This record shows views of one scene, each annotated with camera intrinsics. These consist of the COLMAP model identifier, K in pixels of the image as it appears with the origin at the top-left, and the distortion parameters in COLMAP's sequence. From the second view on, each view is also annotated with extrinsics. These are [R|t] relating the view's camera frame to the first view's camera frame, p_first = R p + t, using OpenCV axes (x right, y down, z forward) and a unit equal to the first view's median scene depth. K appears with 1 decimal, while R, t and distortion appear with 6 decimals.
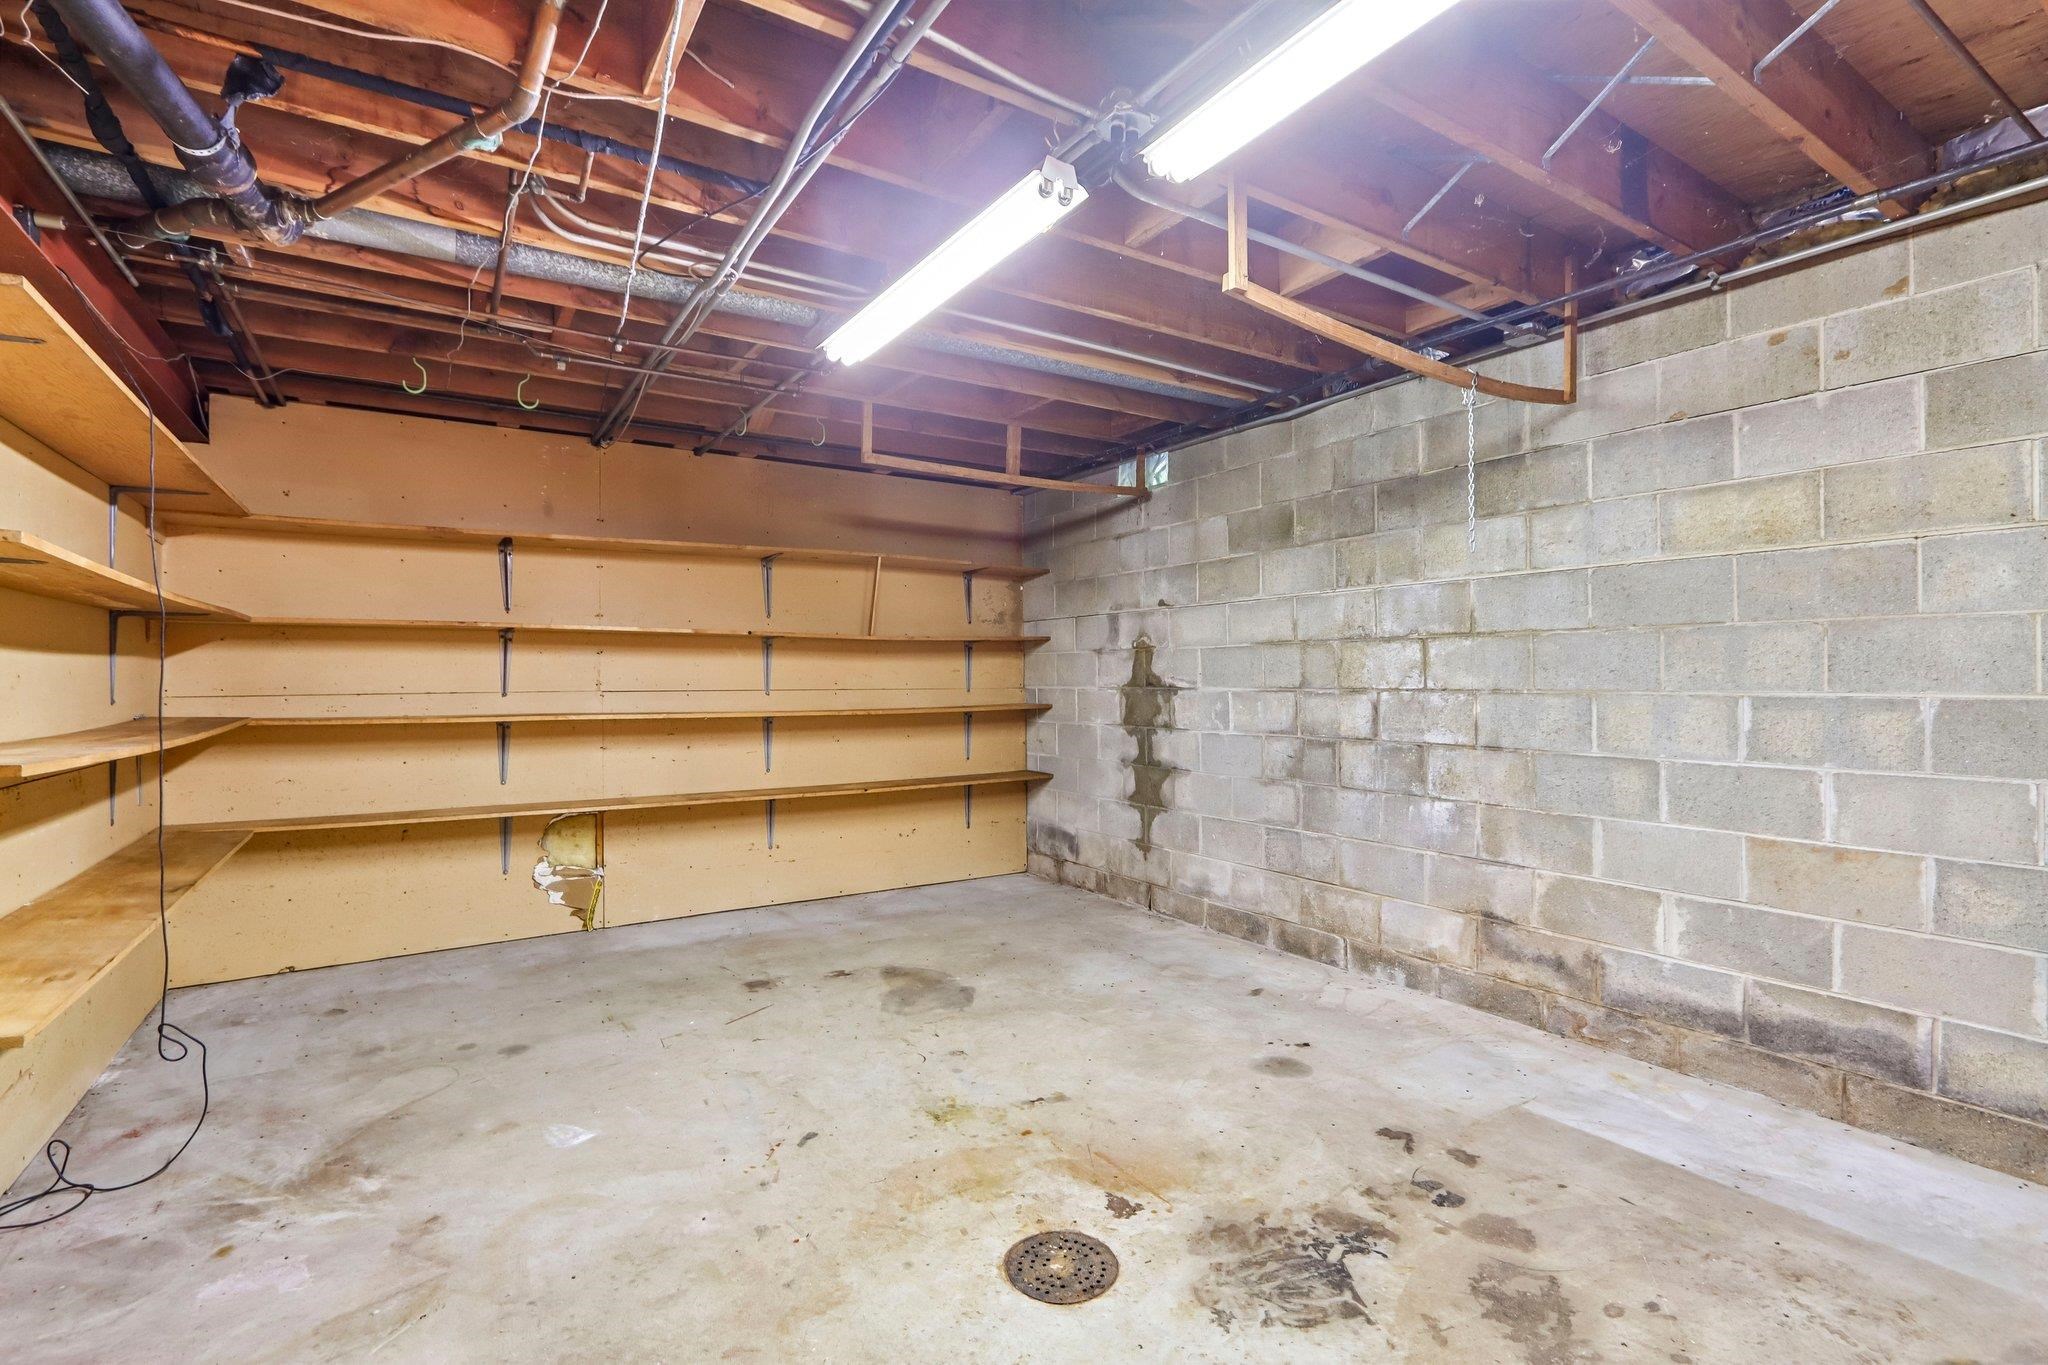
lens RADIAL K [[953.9, 0, 1026.0], [0, 953.9, 679.7], [0, 0, 1]] dist [-0.016711, 0.001920]
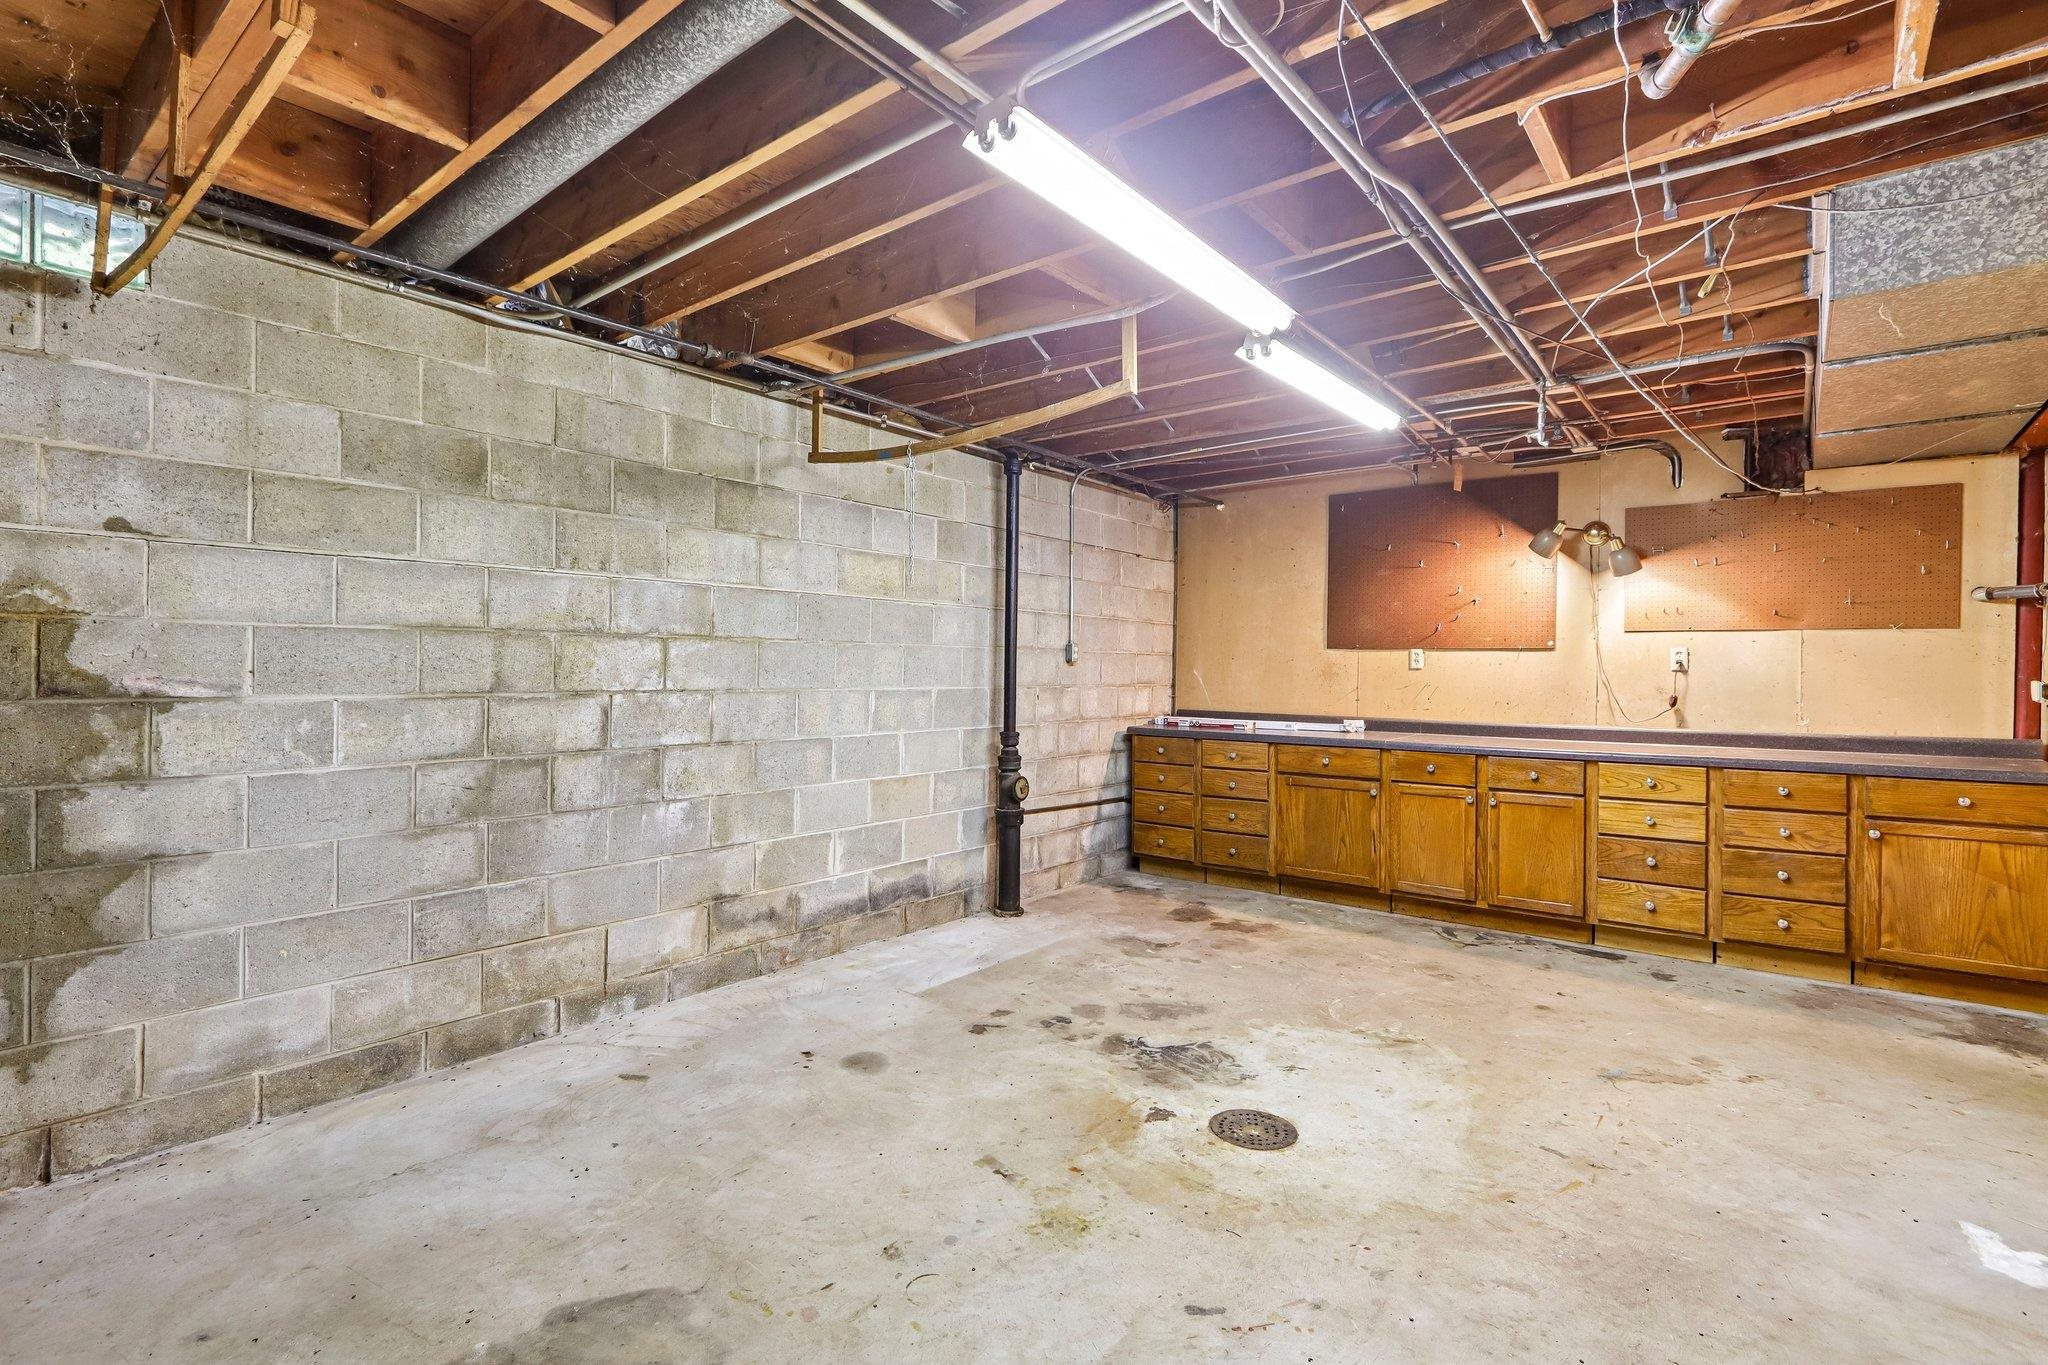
lens RADIAL K [[953.9, 0, 1028.3], [0, 953.9, 679.4], [0, 0, 1]] dist [-0.016711, 0.001920]
pose [[-0.320234, -0.005850, 0.947320, -0.690544], [-0.003015, 0.999982, 0.005156, -0.008171], [-0.947334, -0.001205, -0.320246, 1.070215]]
